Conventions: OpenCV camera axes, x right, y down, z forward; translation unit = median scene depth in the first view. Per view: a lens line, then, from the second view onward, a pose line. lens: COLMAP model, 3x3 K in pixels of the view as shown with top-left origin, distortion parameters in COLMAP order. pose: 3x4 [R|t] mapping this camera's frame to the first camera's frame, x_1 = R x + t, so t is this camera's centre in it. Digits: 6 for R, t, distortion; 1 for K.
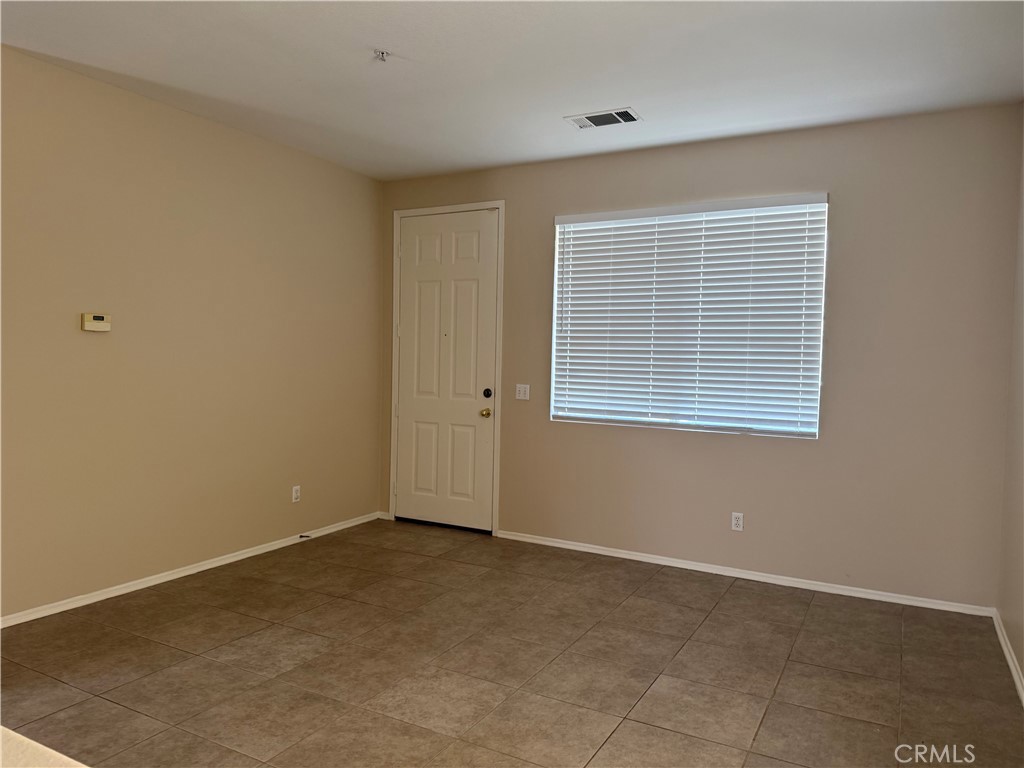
lens RADIAL K [[716.4, 0, 512.0], [0, 716.4, 384.0], [0, 0, 1]] dist [0.070805, -0.109002]
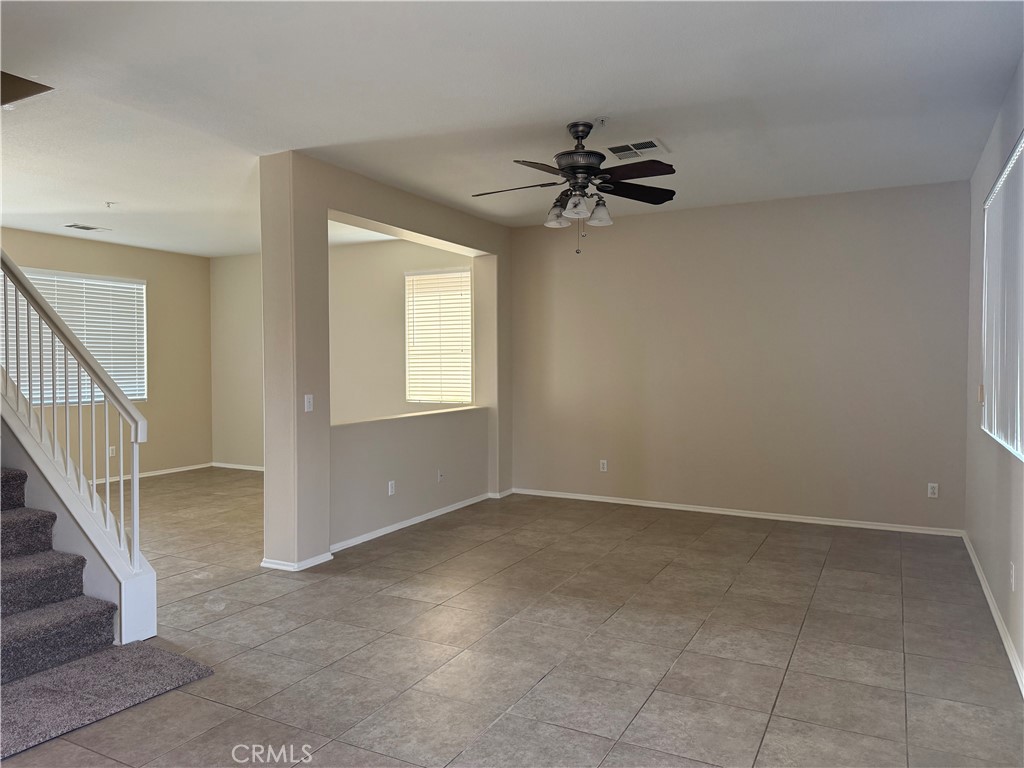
lens RADIAL K [[716.4, 0, 512.0], [0, 716.4, 384.0], [0, 0, 1]] dist [0.070805, -0.109002]
pose [[-0.006676, -0.055977, 0.998410, -2.467889], [0.036721, 0.997745, 0.056186, -0.073031], [-0.999303, 0.037037, -0.004605, 0.003351]]
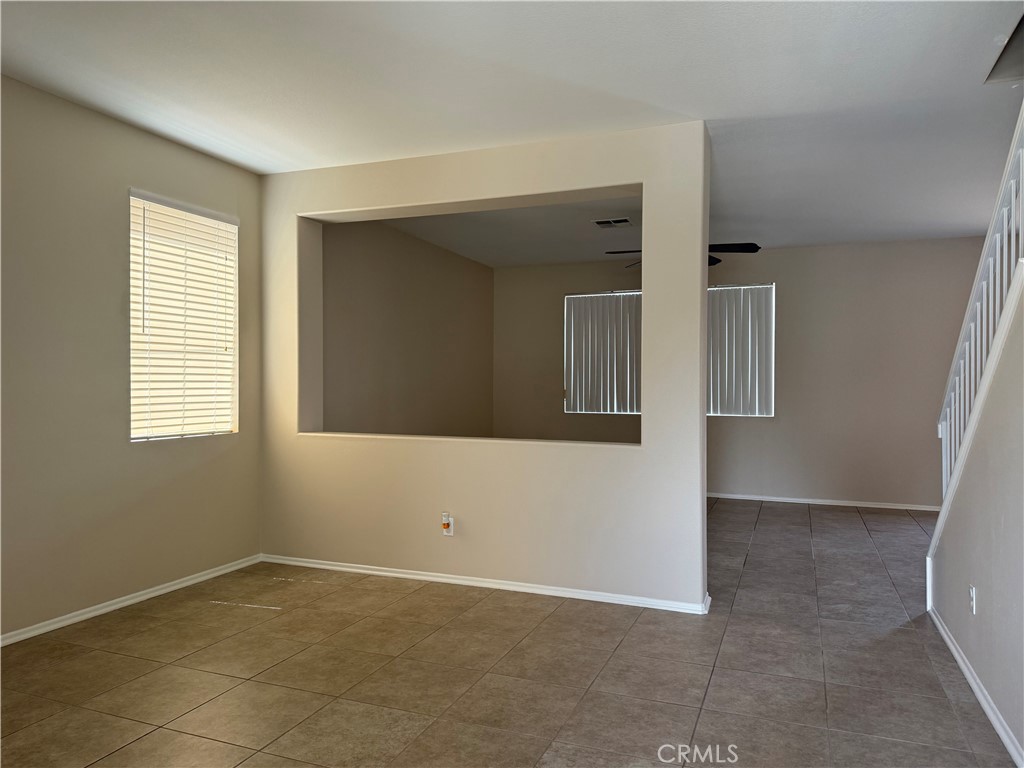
lens RADIAL K [[716.4, 0, 512.0], [0, 716.4, 384.0], [0, 0, 1]] dist [0.070805, -0.109002]
pose [[-0.992433, -0.027618, -0.119641, -0.181935], [-0.031413, 0.999058, 0.029955, -0.042904], [0.118701, 0.033486, -0.992365, 1.972822]]
